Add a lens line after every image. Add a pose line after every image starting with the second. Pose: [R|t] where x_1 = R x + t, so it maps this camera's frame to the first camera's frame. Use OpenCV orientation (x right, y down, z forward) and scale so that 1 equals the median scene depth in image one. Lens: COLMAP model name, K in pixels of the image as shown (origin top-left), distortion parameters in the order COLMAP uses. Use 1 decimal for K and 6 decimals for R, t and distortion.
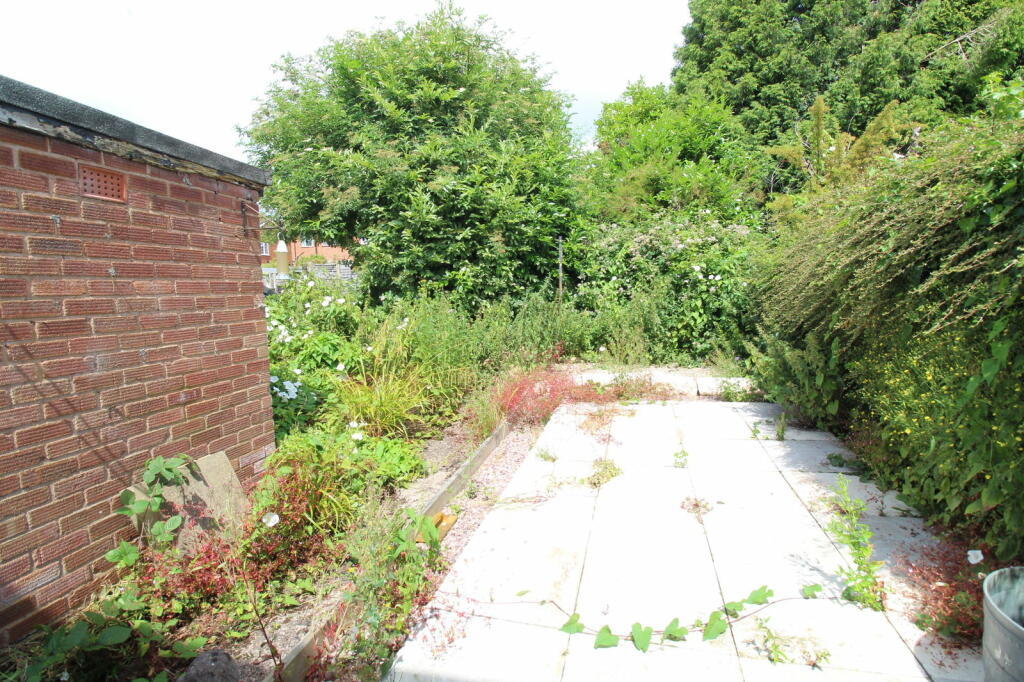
lens RADIAL K [[477.1, 0, 520.7], [0, 477.1, 340.8], [0, 0, 1]] dist [-0.000060, -0.011962]
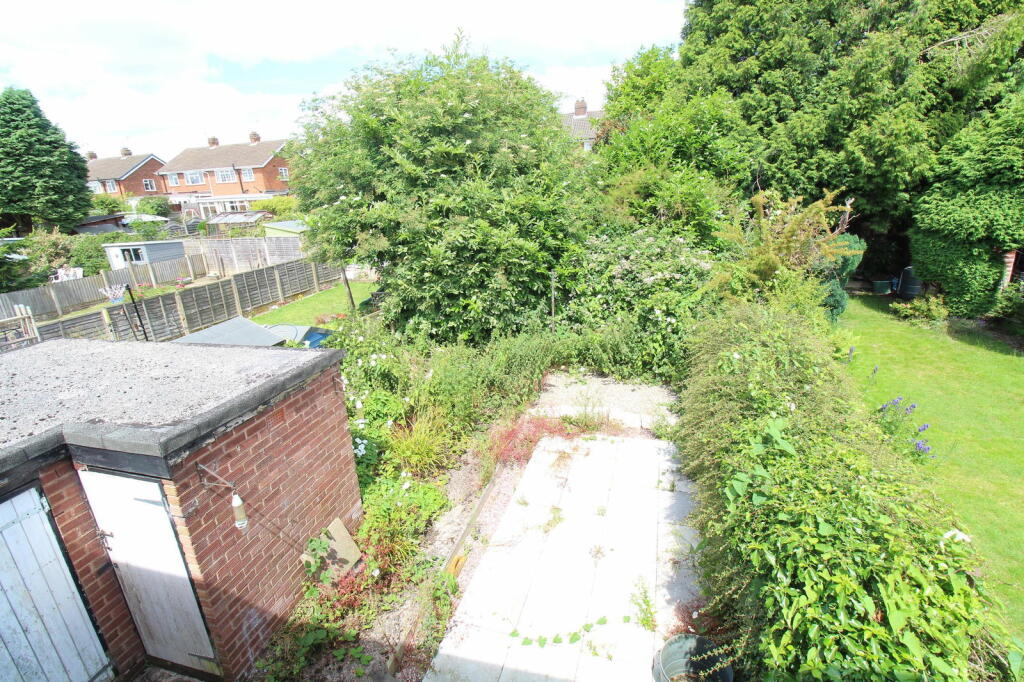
lens RADIAL K [[477.1, 0, 520.7], [0, 477.1, 340.8], [0, 0, 1]] dist [-0.000060, -0.011962]
pose [[0.998981, 0.002888, -0.045032, 0.056727], [0.006832, 0.976766, 0.214198, -0.305761], [0.044604, -0.214288, 0.975752, -0.225847]]
